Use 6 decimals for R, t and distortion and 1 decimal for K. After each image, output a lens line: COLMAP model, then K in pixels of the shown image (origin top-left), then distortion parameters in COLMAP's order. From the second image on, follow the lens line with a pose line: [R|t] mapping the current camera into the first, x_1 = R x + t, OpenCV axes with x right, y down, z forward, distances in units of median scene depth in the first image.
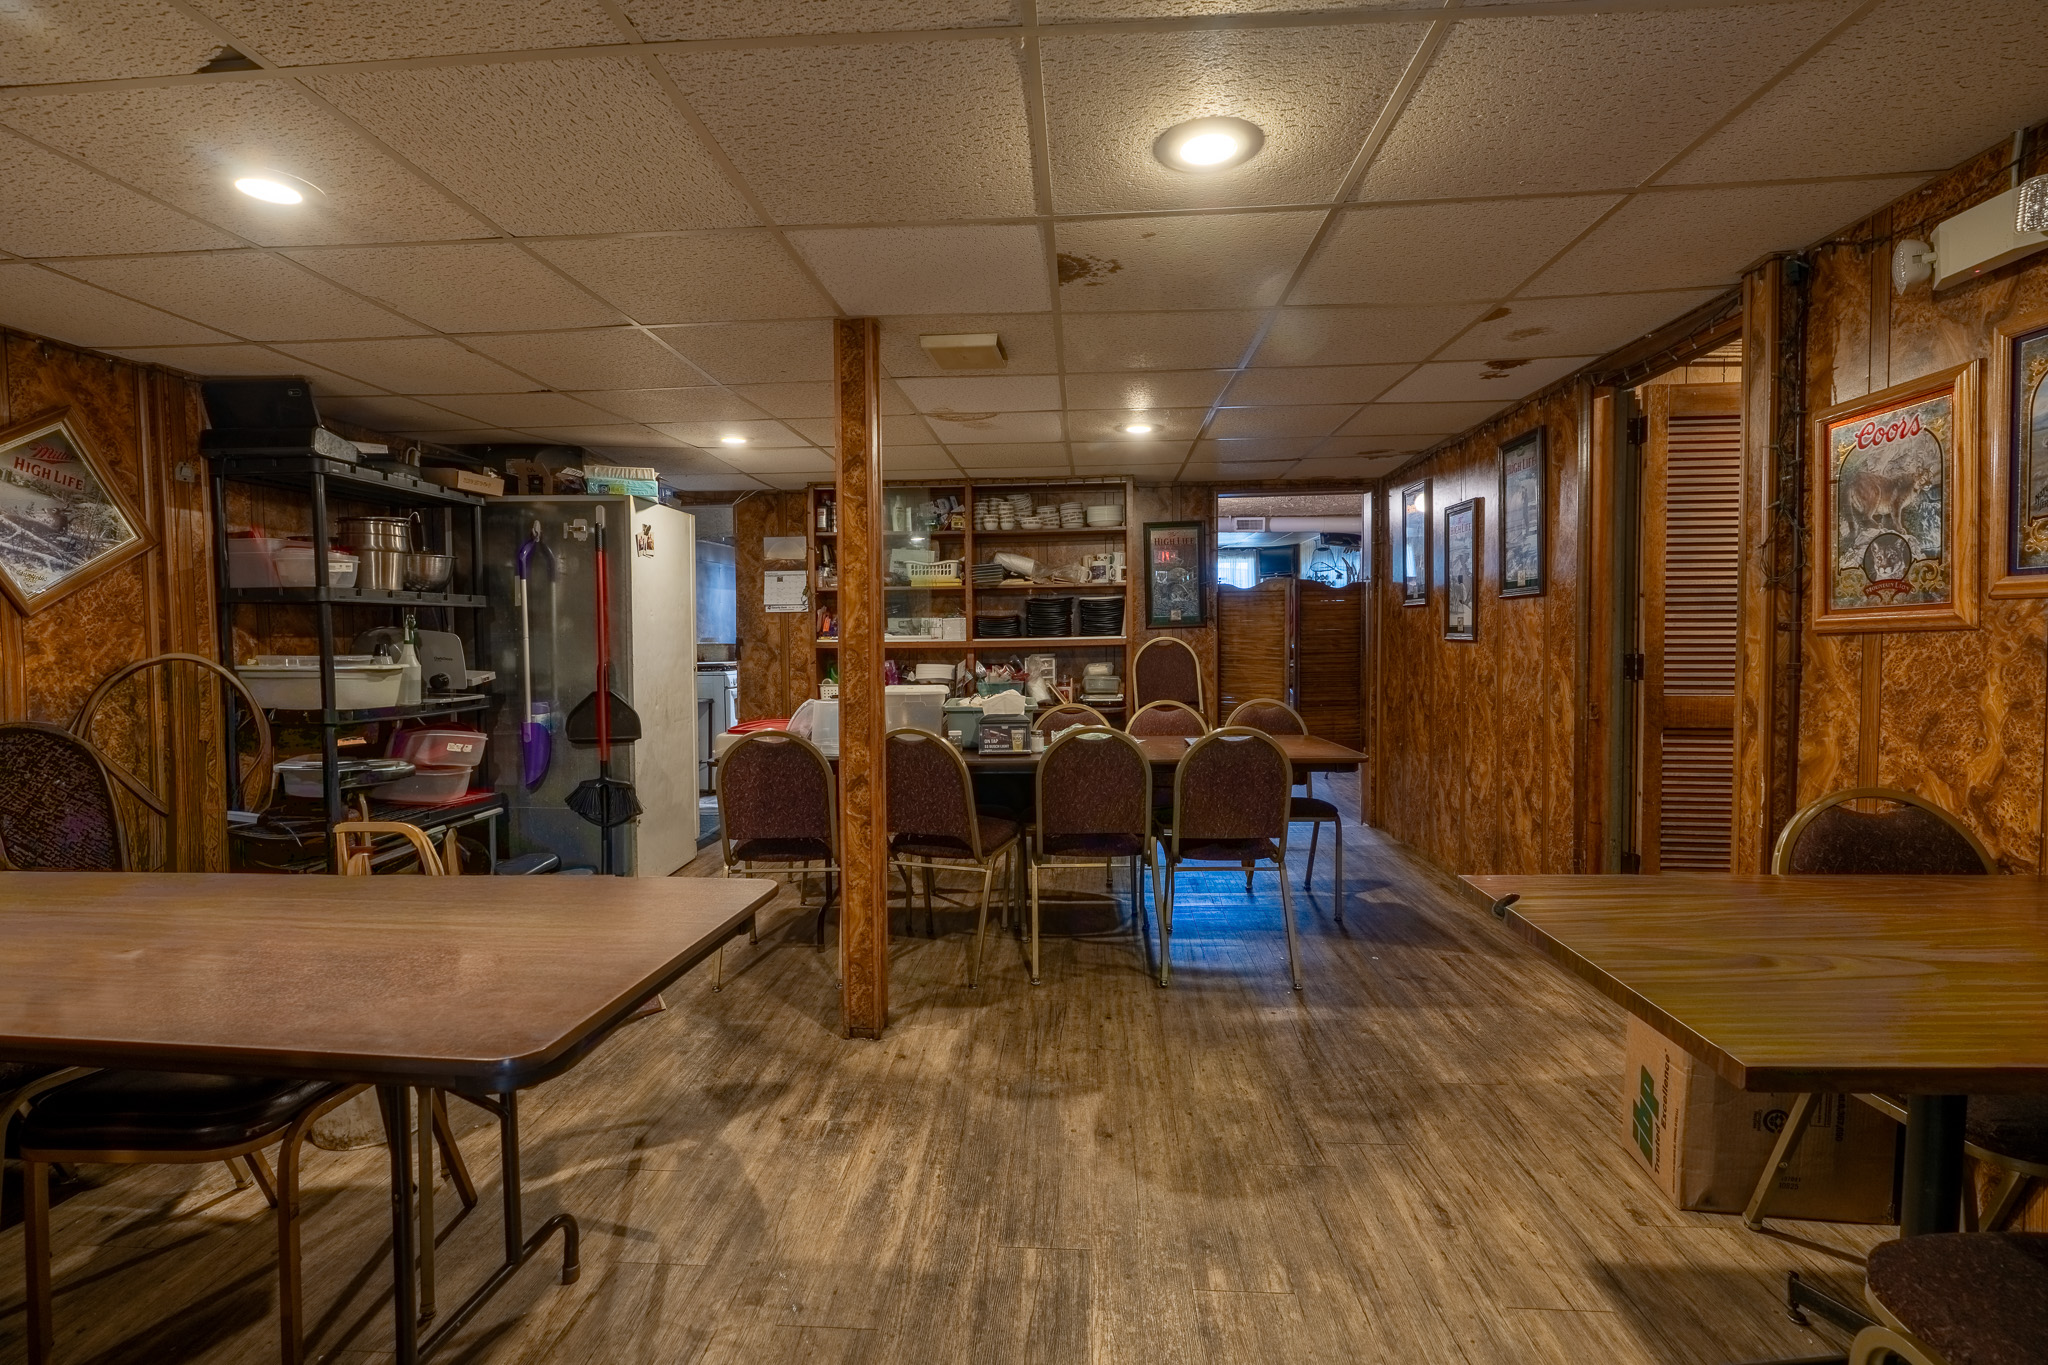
lens RADIAL K [[925.8, 0, 1019.7], [0, 925.8, 671.1], [0, 0, 1]] dist [-0.010484, 0.002541]
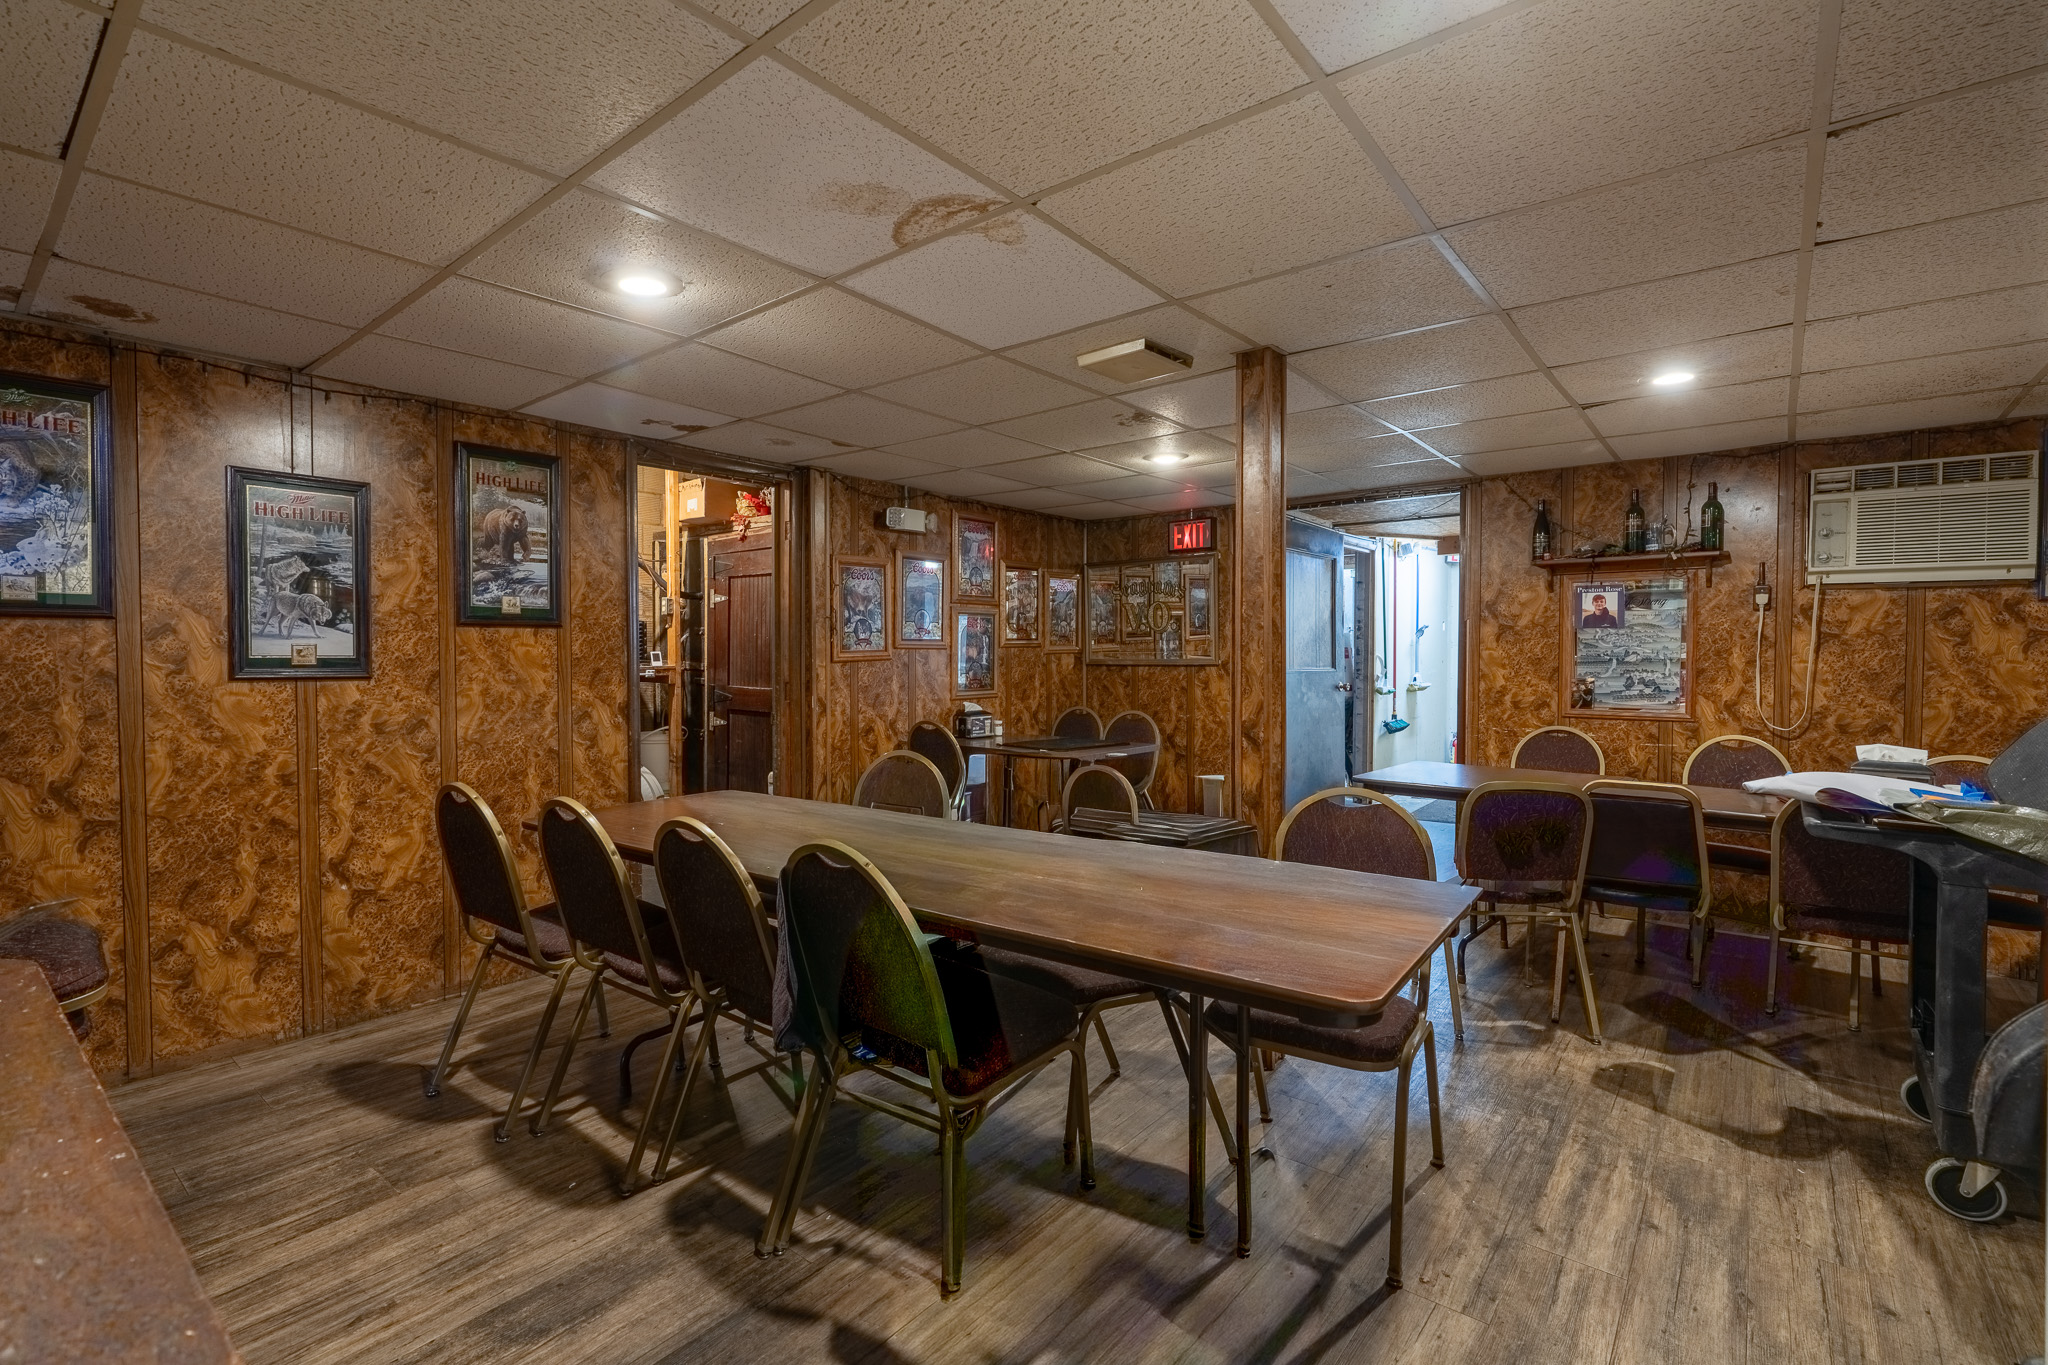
lens RADIAL K [[925.8, 0, 1025.1], [0, 925.8, 672.8], [0, 0, 1]] dist [-0.010484, 0.002541]
pose [[-0.819526, -0.000183, 0.573042, -0.726018], [0.032541, 0.998371, 0.046857, -0.108241], [-0.572117, 0.057048, -0.818185, 2.654569]]
